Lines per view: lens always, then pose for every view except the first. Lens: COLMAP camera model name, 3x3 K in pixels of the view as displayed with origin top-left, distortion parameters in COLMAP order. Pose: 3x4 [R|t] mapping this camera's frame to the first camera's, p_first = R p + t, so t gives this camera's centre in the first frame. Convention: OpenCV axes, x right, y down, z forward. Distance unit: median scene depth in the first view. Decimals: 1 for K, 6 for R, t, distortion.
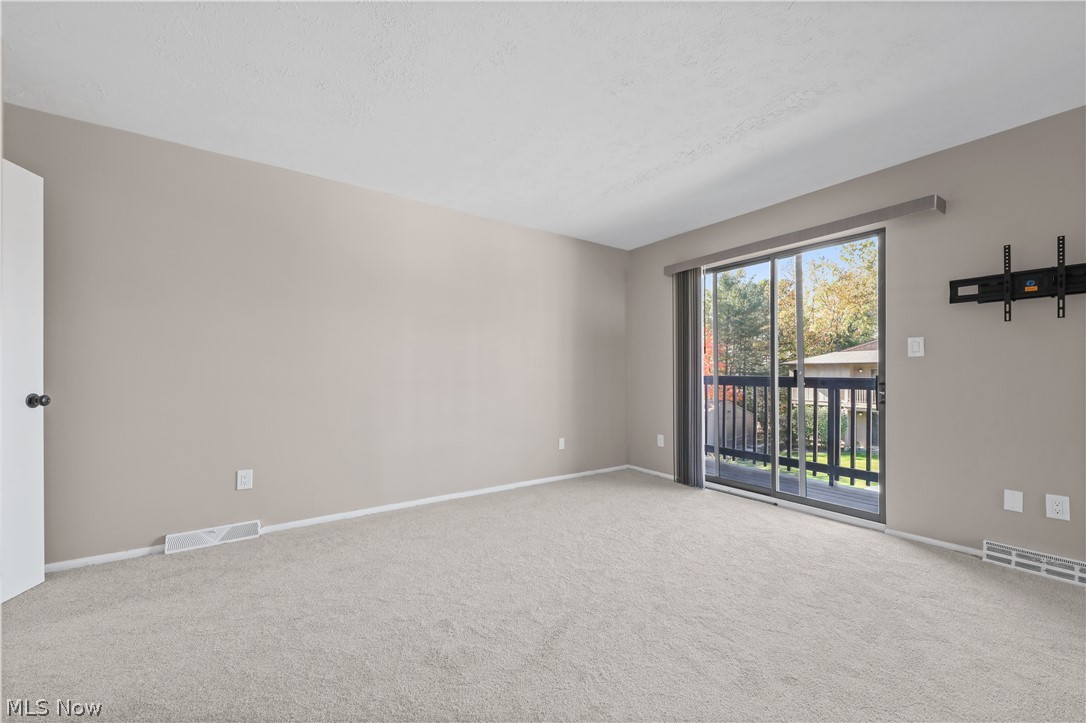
lens RADIAL K [[423.1, 0, 538.0], [0, 423.1, 371.3], [0, 0, 1]] dist [0.006848, -0.001192]
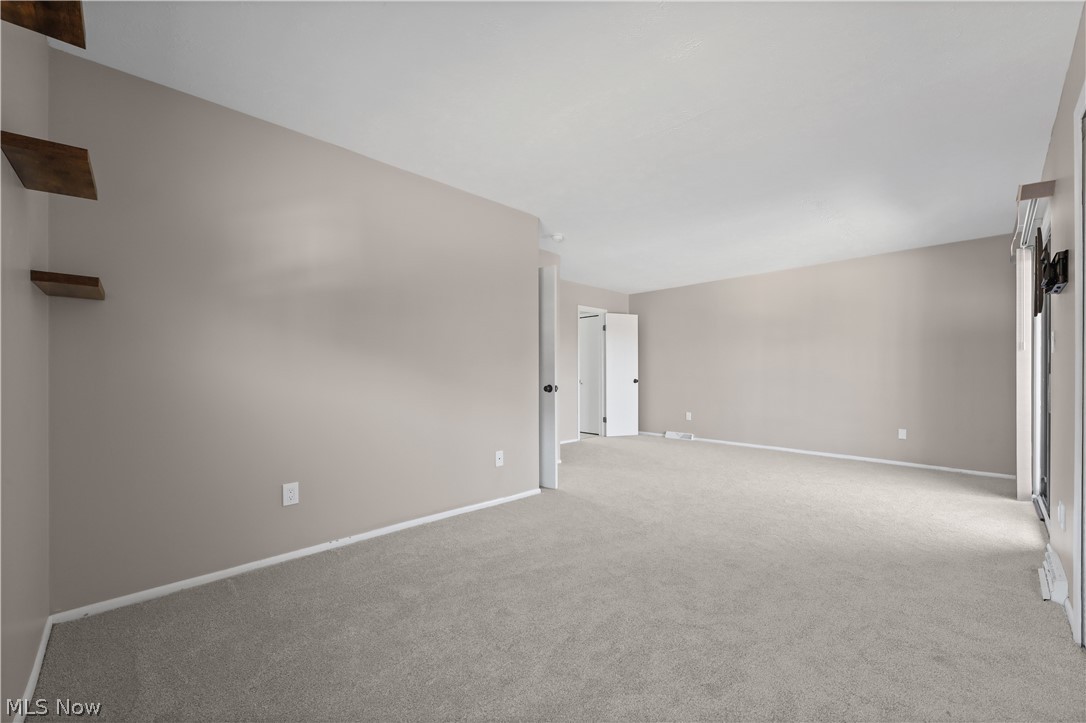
lens RADIAL K [[423.1, 0, 541.3], [0, 423.1, 373.2], [0, 0, 1]] dist [0.006848, -0.001192]
pose [[0.147374, -0.002539, -0.989078, 1.582359], [0.008673, 0.999962, -0.001274, 0.000086], [0.989043, -0.008390, 0.147390, -0.196098]]
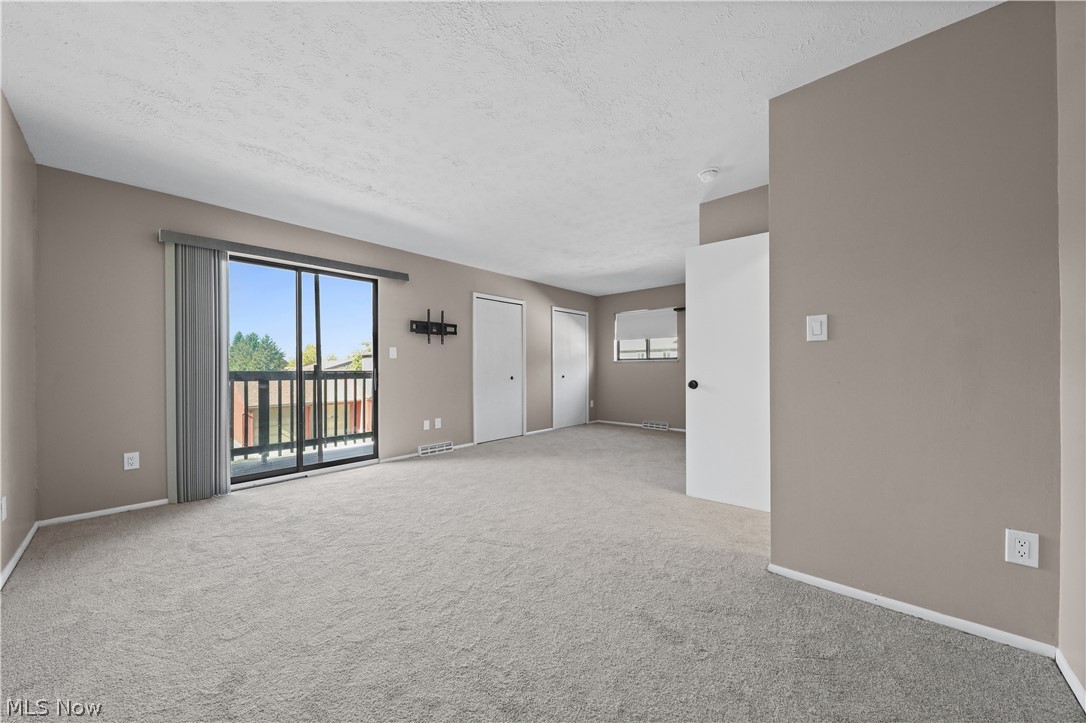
lens RADIAL K [[374.8, 0, 542.8], [0, 374.8, 367.1], [0, 0, 1]] dist [0.000629, 0.000069]
pose [[-0.220764, -0.000650, 0.975327, -0.771897], [-0.003052, 0.999995, -0.000024, 0.001309], [-0.975323, -0.002982, -0.220765, 0.711318]]
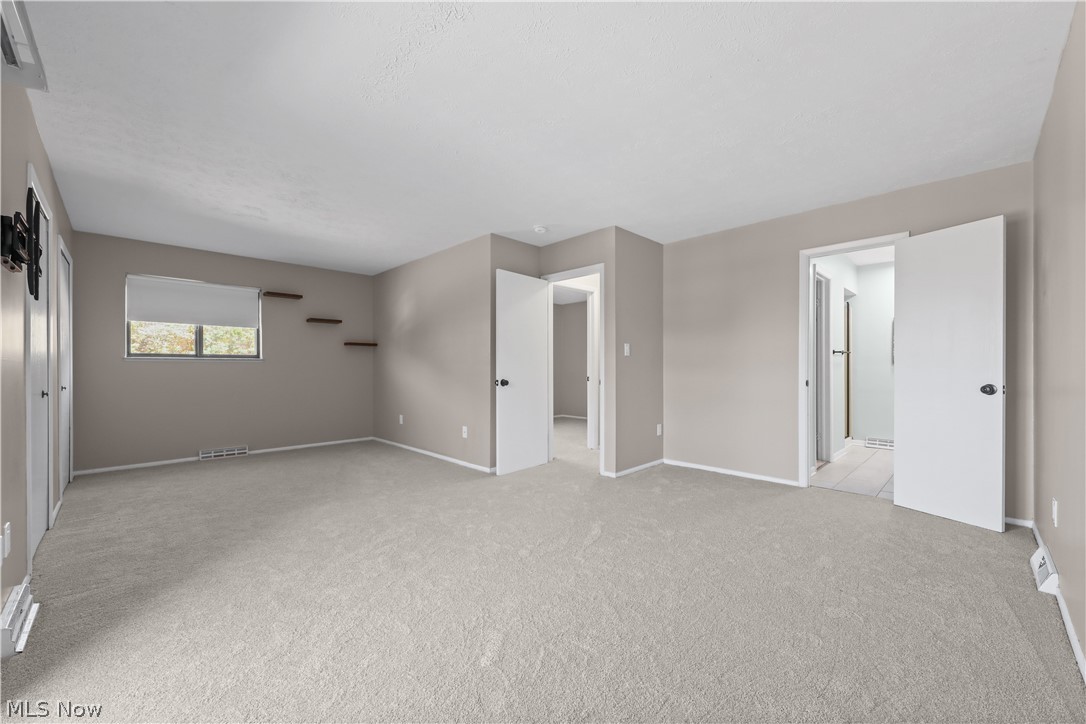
lens RADIAL K [[423.1, 0, 544.6], [0, 423.1, 368.5], [0, 0, 1]] dist [0.006848, -0.001192]
pose [[-0.984705, -0.003527, -0.174194, 0.321143], [-0.002086, 0.999962, -0.008457, 0.011754], [0.174217, -0.007964, -0.984675, 1.554176]]
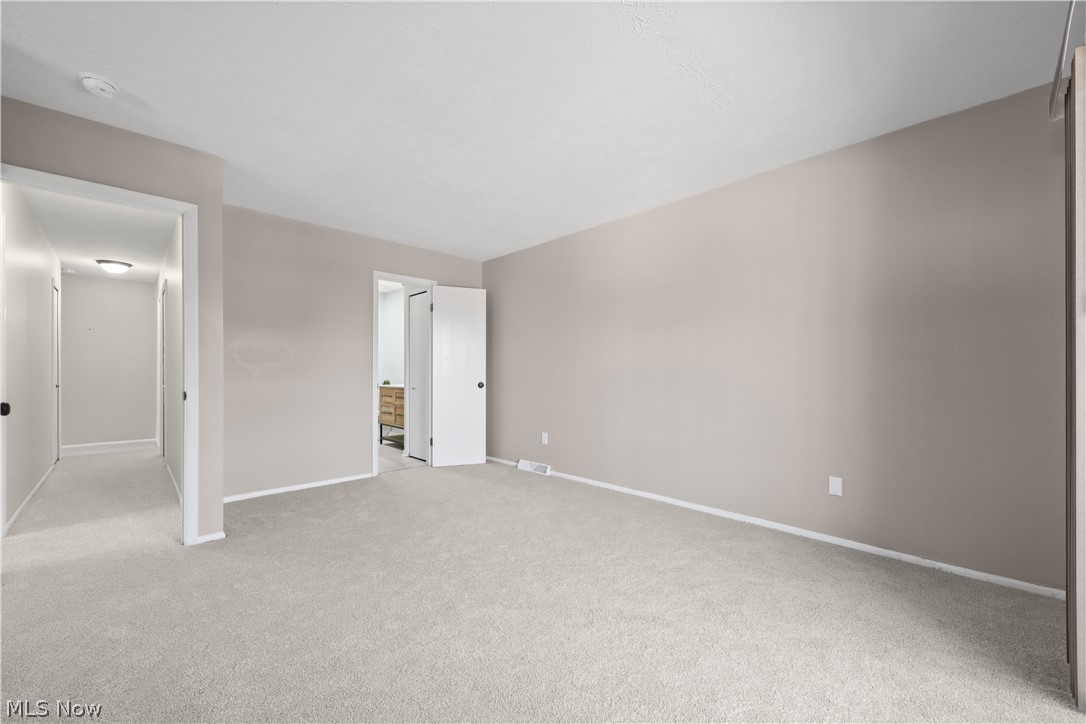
lens RADIAL K [[423.1, 0, 543.5], [0, 423.1, 368.8], [0, 0, 1]] dist [0.006848, -0.001192]
pose [[0.163284, -0.012655, -0.986498, 0.915088], [0.006607, 0.999909, -0.011733, 0.004392], [0.986557, -0.004602, 0.163353, 0.718129]]
